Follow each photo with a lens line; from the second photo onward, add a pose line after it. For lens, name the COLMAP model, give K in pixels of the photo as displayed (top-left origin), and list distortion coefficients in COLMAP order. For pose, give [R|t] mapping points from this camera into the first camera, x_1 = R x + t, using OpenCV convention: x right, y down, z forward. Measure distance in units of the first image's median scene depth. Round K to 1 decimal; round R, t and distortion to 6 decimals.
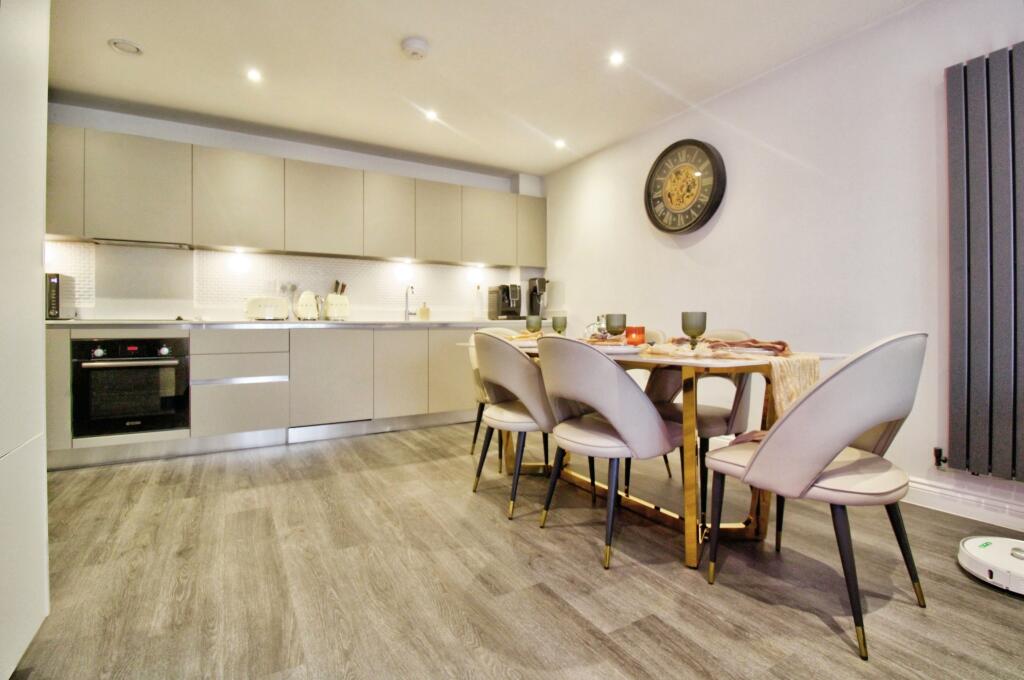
lens RADIAL K [[478.6, 0, 513.8], [0, 478.6, 332.1], [0, 0, 1]] dist [-0.003433, -0.010617]
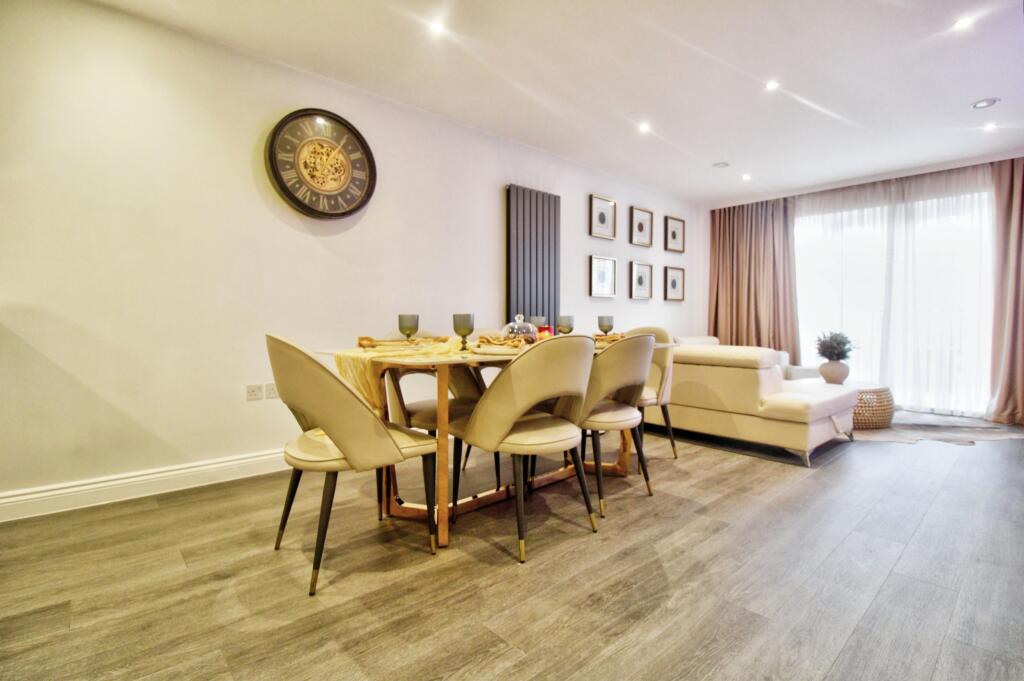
lens RADIAL K [[476.6, 0, 517.6], [0, 476.6, 317.7], [0, 0, 1]] dist [-0.000964, -0.011873]
pose [[-0.196584, 0.007105, 0.980461, -0.674507], [0.013017, 0.999905, -0.004636, -0.021141], [-0.980401, 0.011851, -0.196658, 0.995532]]
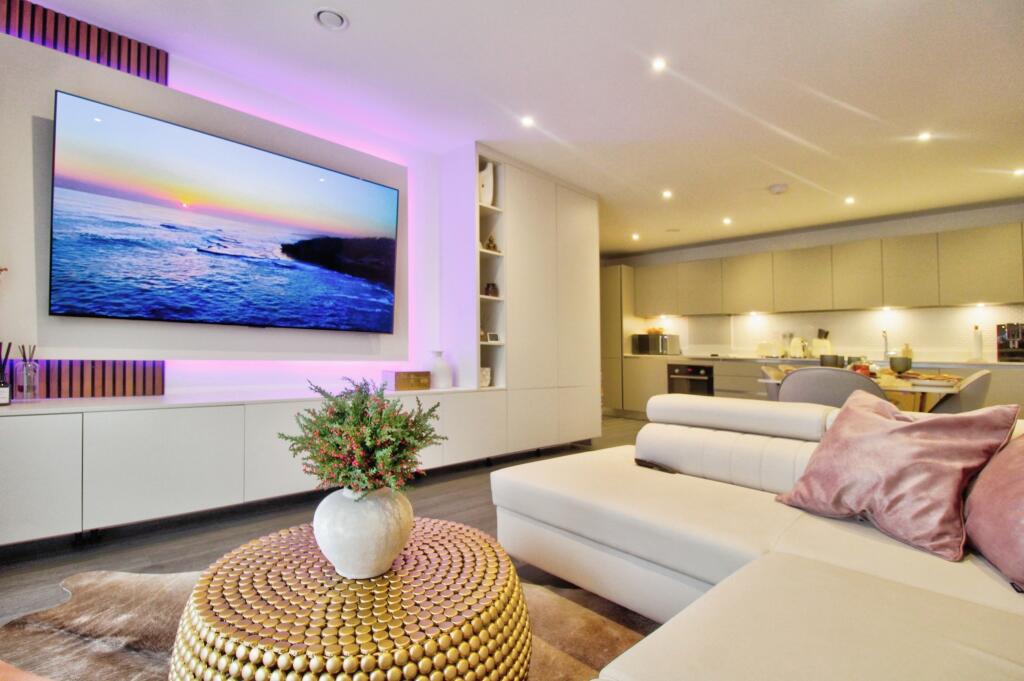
lens RADIAL K [[476.3, 0, 532.8], [0, 476.3, 342.0], [0, 0, 1]] dist [-0.002214, -0.000193]
pose [[0.268393, -0.011961, -0.963235, 1.022255], [-0.038432, 0.998994, -0.023114, -0.013261], [0.962543, 0.043222, 0.267663, -0.200522]]
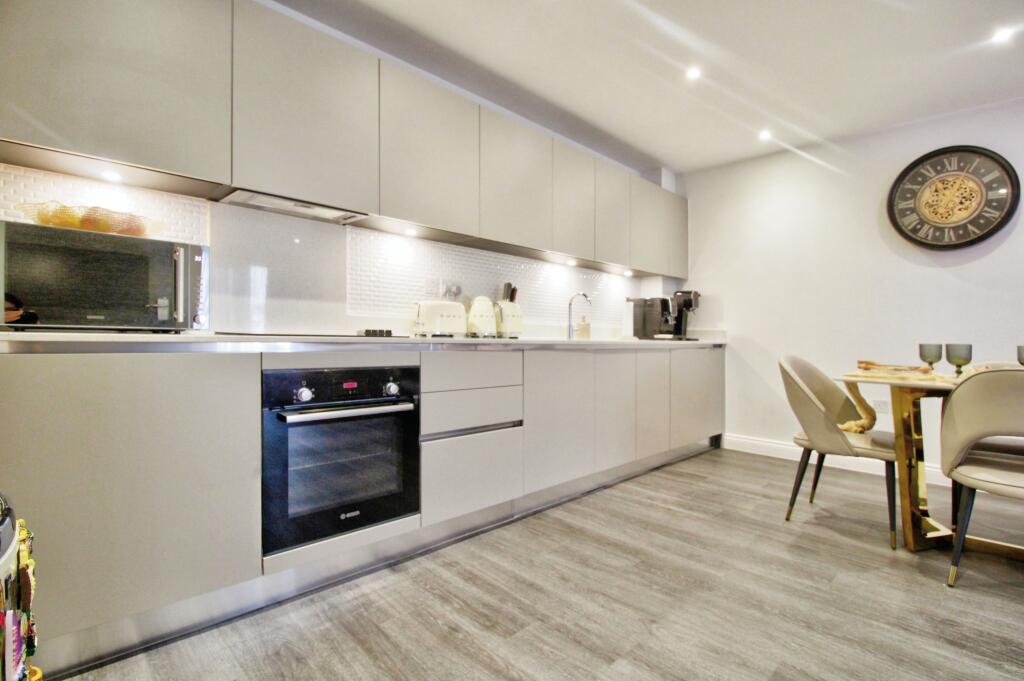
lens RADIAL K [[484.3, 0, 512.0], [0, 484.3, 340.5], [0, 0, 1]] dist [-0.017687, -0.000502]
pose [[0.969960, 0.016958, 0.242675, -0.791516], [-0.015223, 0.999843, -0.009022, -0.019160], [-0.242790, 0.005057, 0.970066, 0.401256]]
